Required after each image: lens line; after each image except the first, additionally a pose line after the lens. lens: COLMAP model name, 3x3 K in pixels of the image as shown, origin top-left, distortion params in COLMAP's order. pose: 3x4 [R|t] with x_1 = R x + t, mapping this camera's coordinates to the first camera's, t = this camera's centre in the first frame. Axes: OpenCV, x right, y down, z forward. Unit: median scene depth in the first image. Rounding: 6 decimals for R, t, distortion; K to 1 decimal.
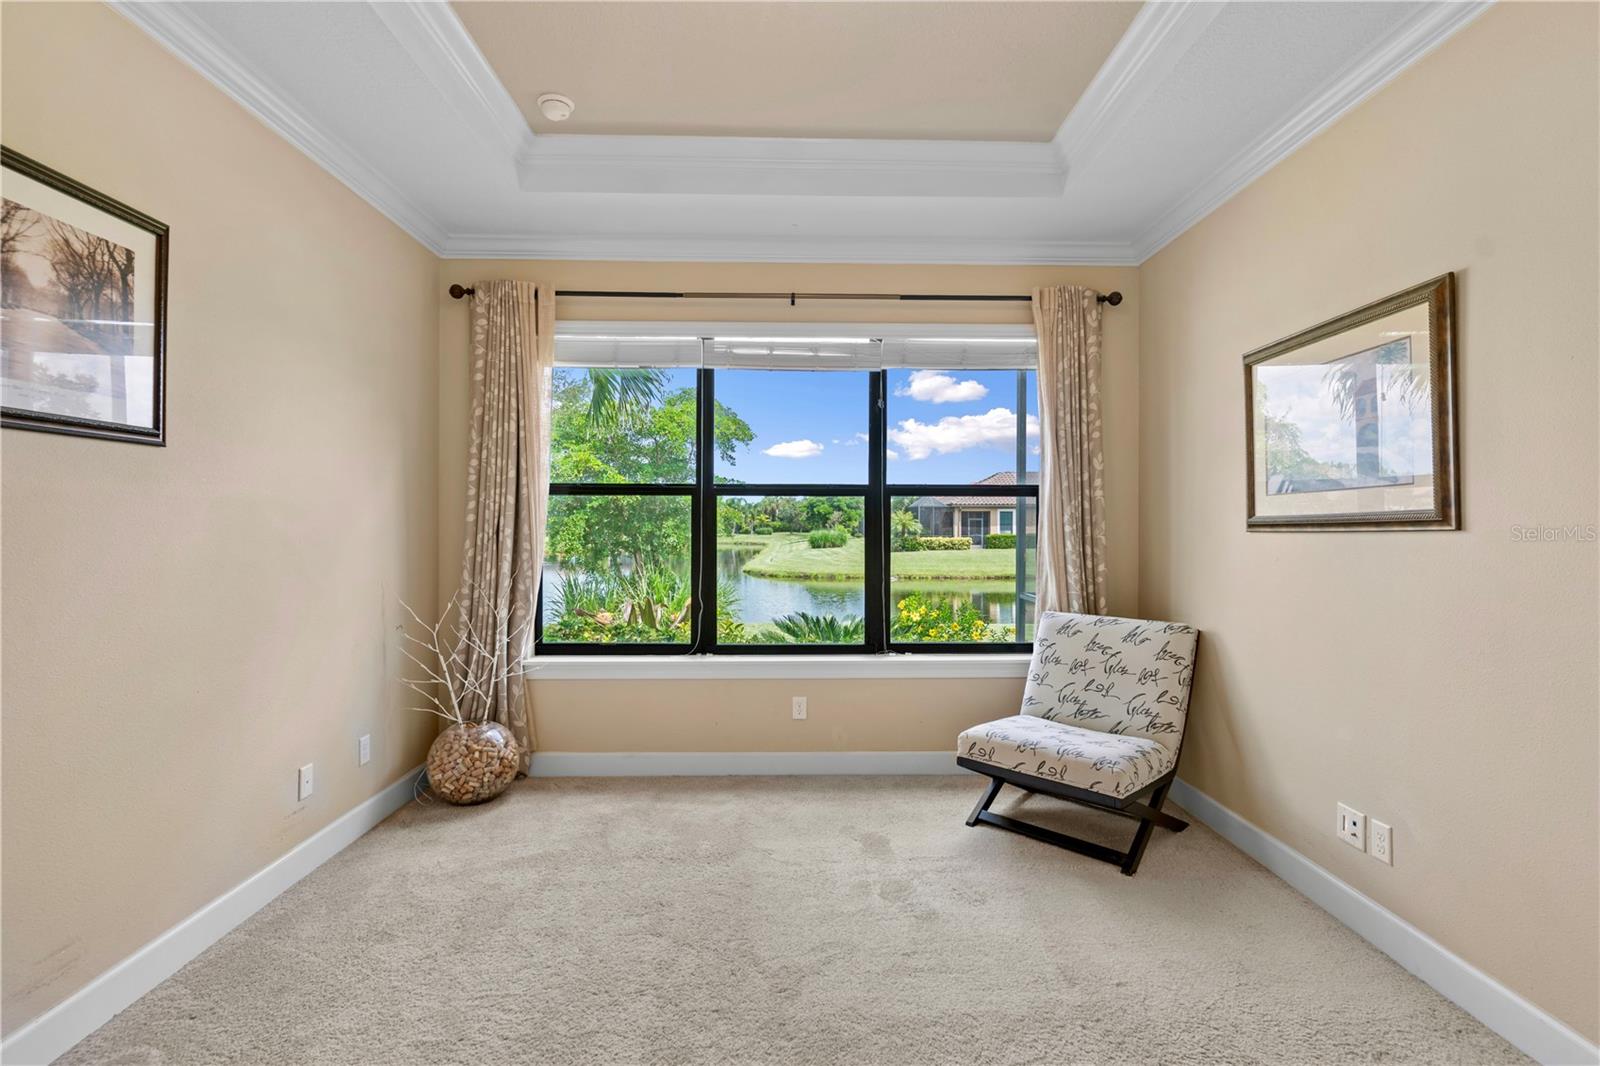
lens RADIAL K [[761.0, 0, 794.4], [0, 761.0, 518.8], [0, 0, 1]] dist [0.001793, 0.000742]
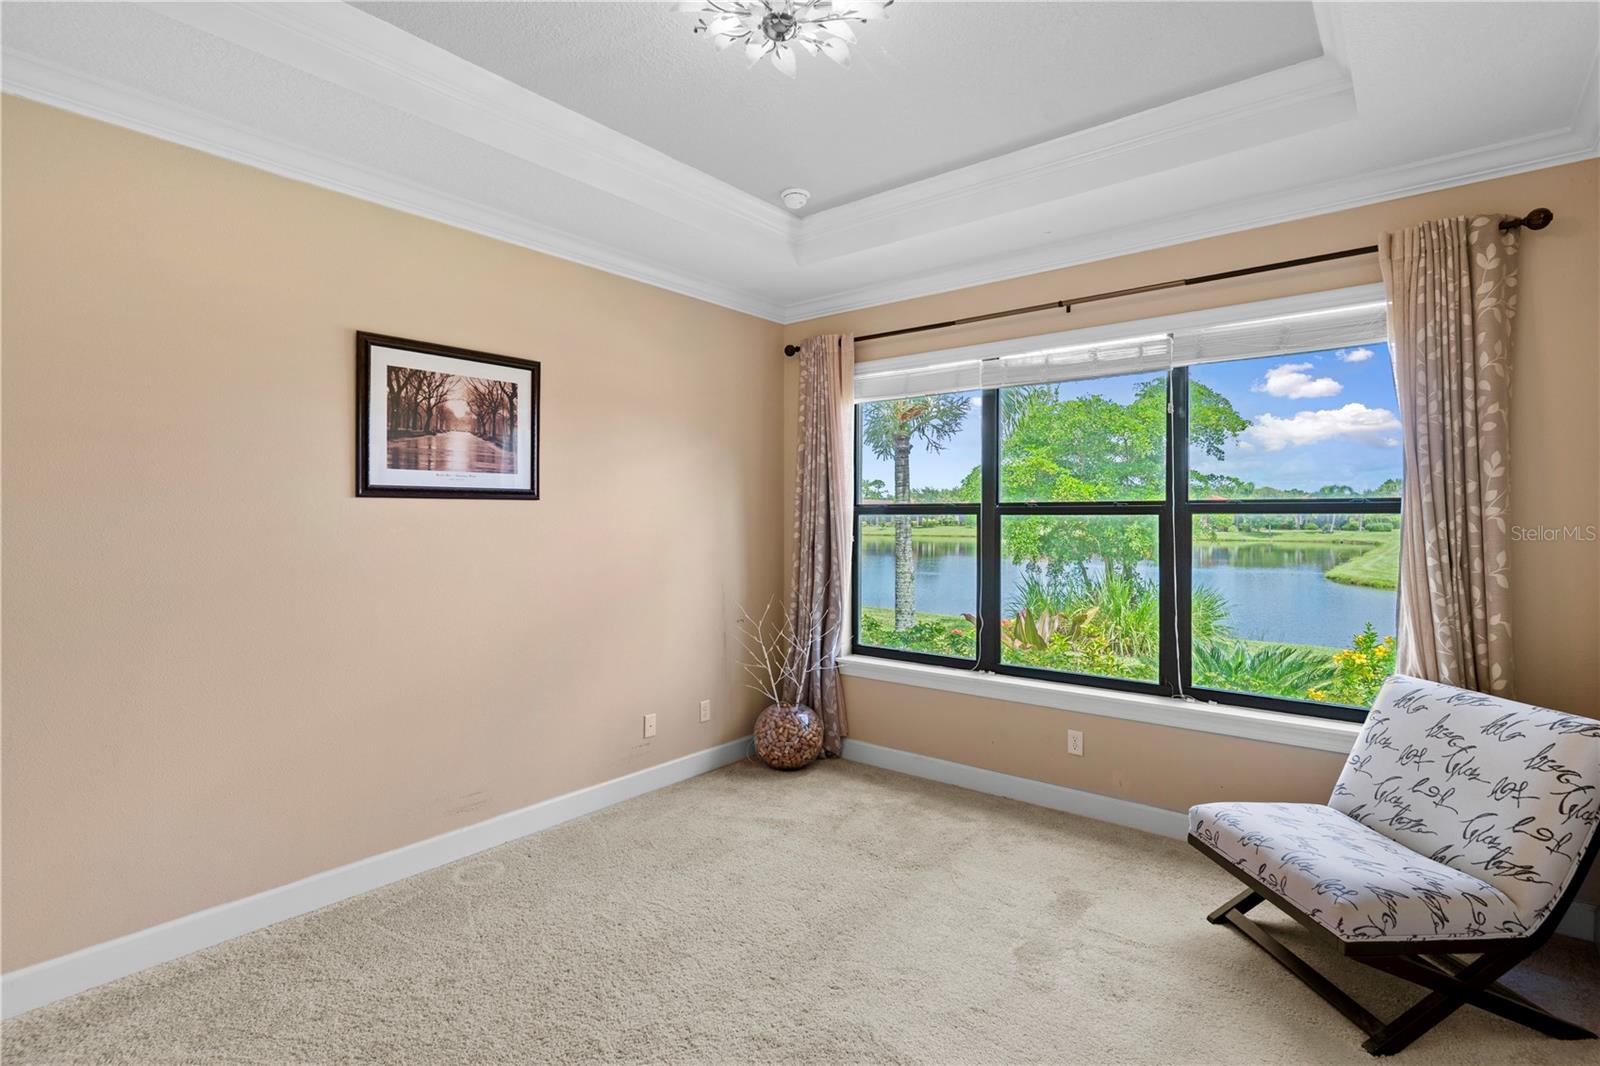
lens RADIAL K [[761.0, 0, 797.5], [0, 761.0, 512.5], [0, 0, 1]] dist [0.001793, 0.000742]
pose [[0.765689, -0.006556, -0.643178, 0.364500], [0.006160, 0.999977, -0.002859, -0.034721], [0.643182, -0.001773, 0.765711, 0.070387]]
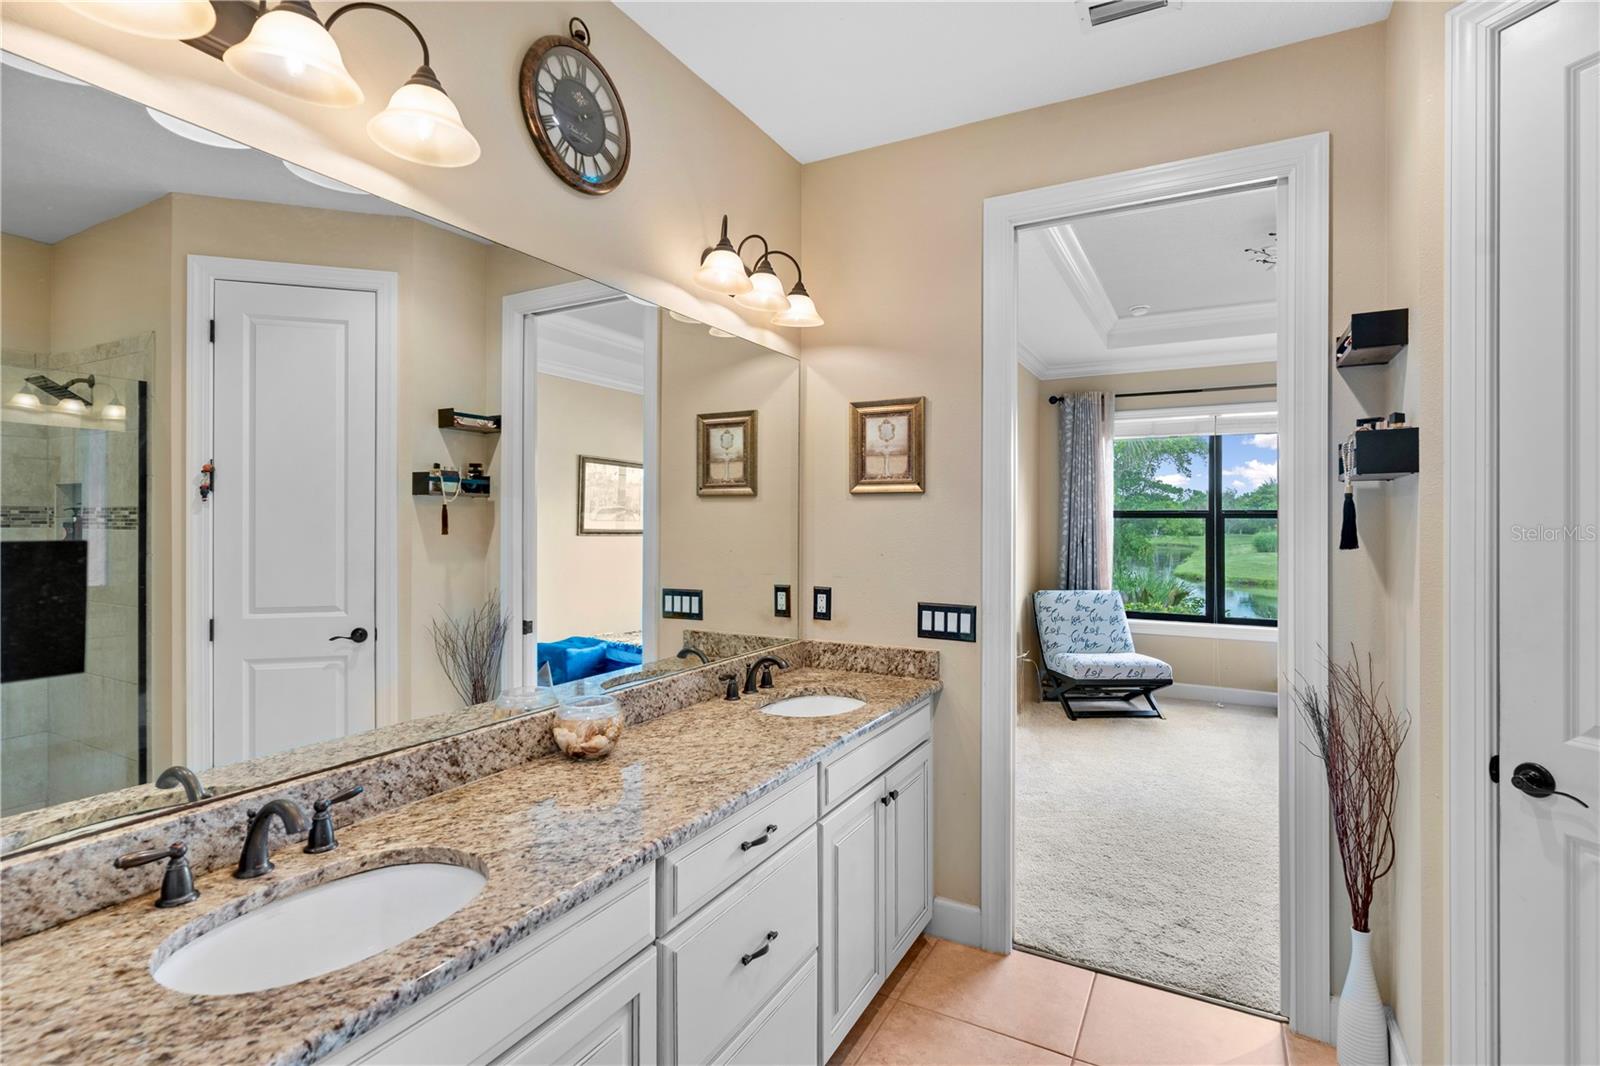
lens RADIAL K [[761.0, 0, 811.9], [0, 761.0, 492.7], [0, 0, 1]] dist [0.001793, 0.000742]
pose [[0.877479, -0.018388, -0.479263, -0.106633], [0.002399, 0.999421, -0.033952, -0.034618], [0.479609, 0.028642, 0.877015, -0.773654]]
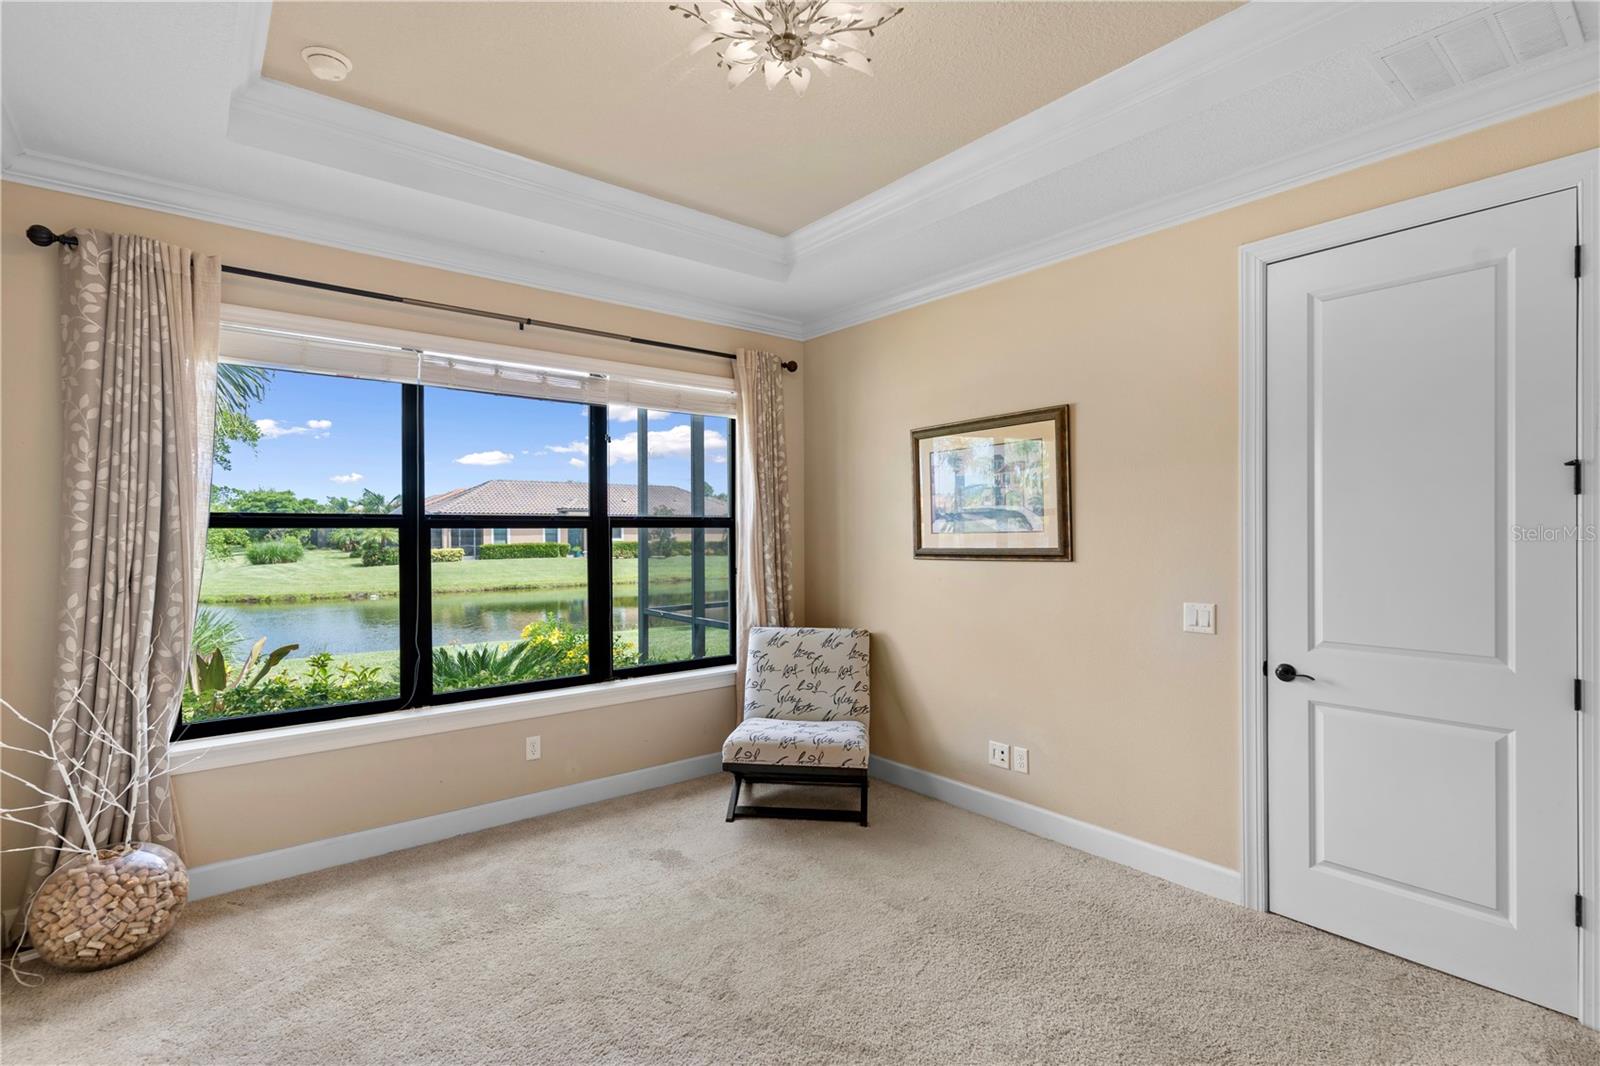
lens RADIAL K [[761.0, 0, 789.9], [0, 761.0, 529.3], [0, 0, 1]] dist [0.001793, 0.000742]
pose [[0.790859, -0.004856, 0.611980, -0.341301], [0.002255, 0.999985, 0.005021, -0.035251], [-0.611995, -0.002591, 0.790858, 0.038008]]
